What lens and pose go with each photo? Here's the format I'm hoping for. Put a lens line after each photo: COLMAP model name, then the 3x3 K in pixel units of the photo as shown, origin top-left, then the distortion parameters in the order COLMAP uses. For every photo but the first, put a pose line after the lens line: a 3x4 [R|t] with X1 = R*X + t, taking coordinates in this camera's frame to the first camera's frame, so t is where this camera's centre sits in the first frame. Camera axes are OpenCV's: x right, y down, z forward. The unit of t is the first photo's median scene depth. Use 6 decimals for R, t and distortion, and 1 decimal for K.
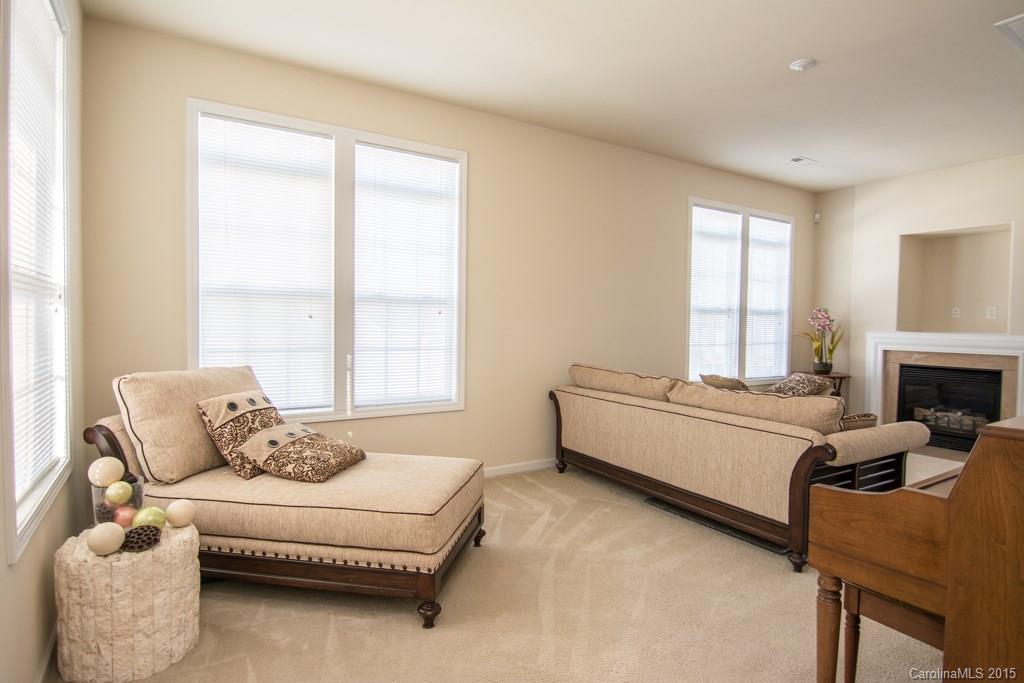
lens RADIAL K [[551.5, 0, 517.1], [0, 551.5, 342.9], [0, 0, 1]] dist [0.000254, -0.015655]
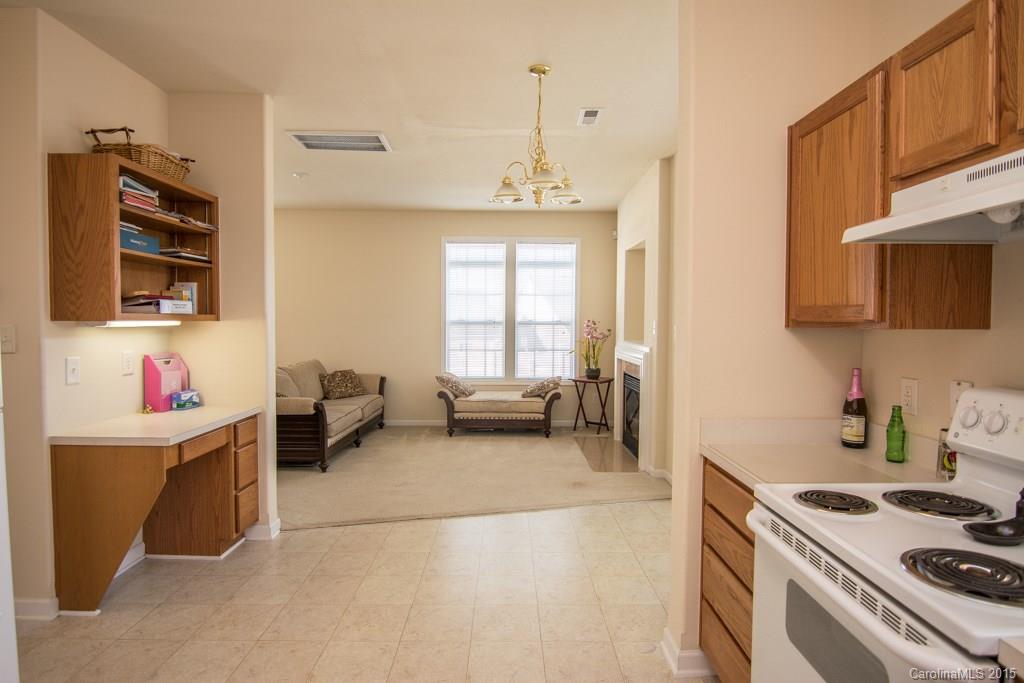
lens RADIAL K [[551.5, 0, 516.5], [0, 551.5, 342.7], [0, 0, 1]] dist [0.000254, -0.015655]
pose [[0.849198, 0.013195, -0.527909, 1.127817], [-0.016590, 0.999861, -0.001694, -0.013137], [0.527813, 0.010197, 0.849299, -0.017234]]
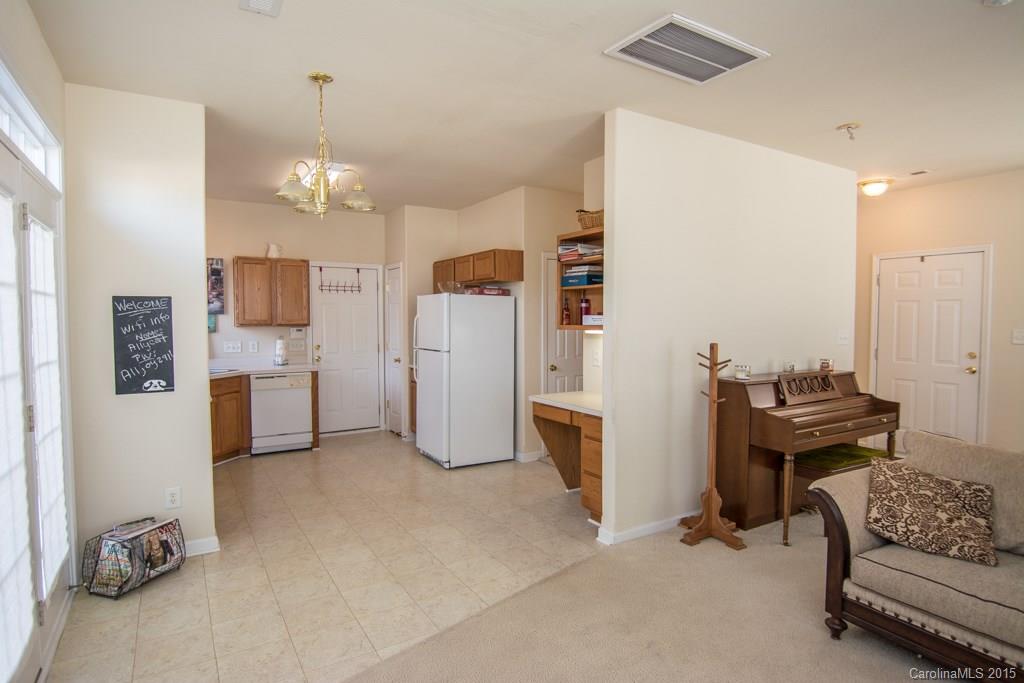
lens RADIAL K [[551.5, 0, 514.5], [0, 551.5, 341.9], [0, 0, 1]] dist [0.000254, -0.015655]
pose [[-0.999782, -0.012033, 0.017037, 0.654351], [-0.010566, 0.996437, 0.083671, -0.075740], [-0.017983, 0.083473, -0.996348, 1.010234]]
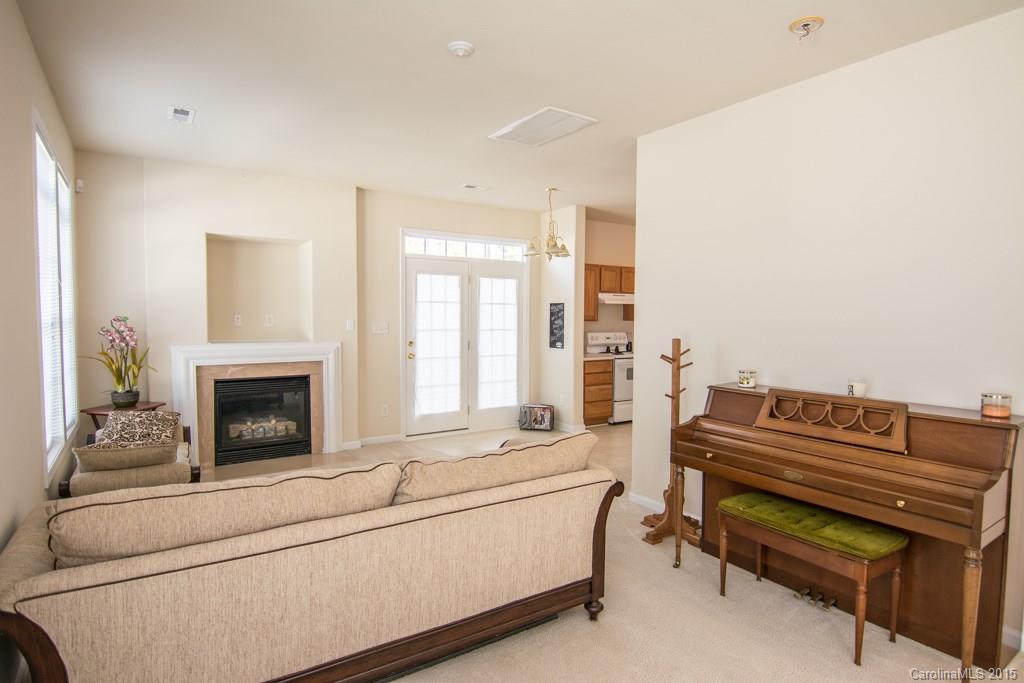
lens RADIAL K [[551.5, 0, 514.8], [0, 551.5, 341.5], [0, 0, 1]] dist [0.000254, -0.015655]
pose [[-0.028497, -0.061437, 0.997704, -0.204612], [0.033023, 0.997507, 0.062368, -0.065101], [-0.999048, 0.034724, -0.026397, 0.562251]]
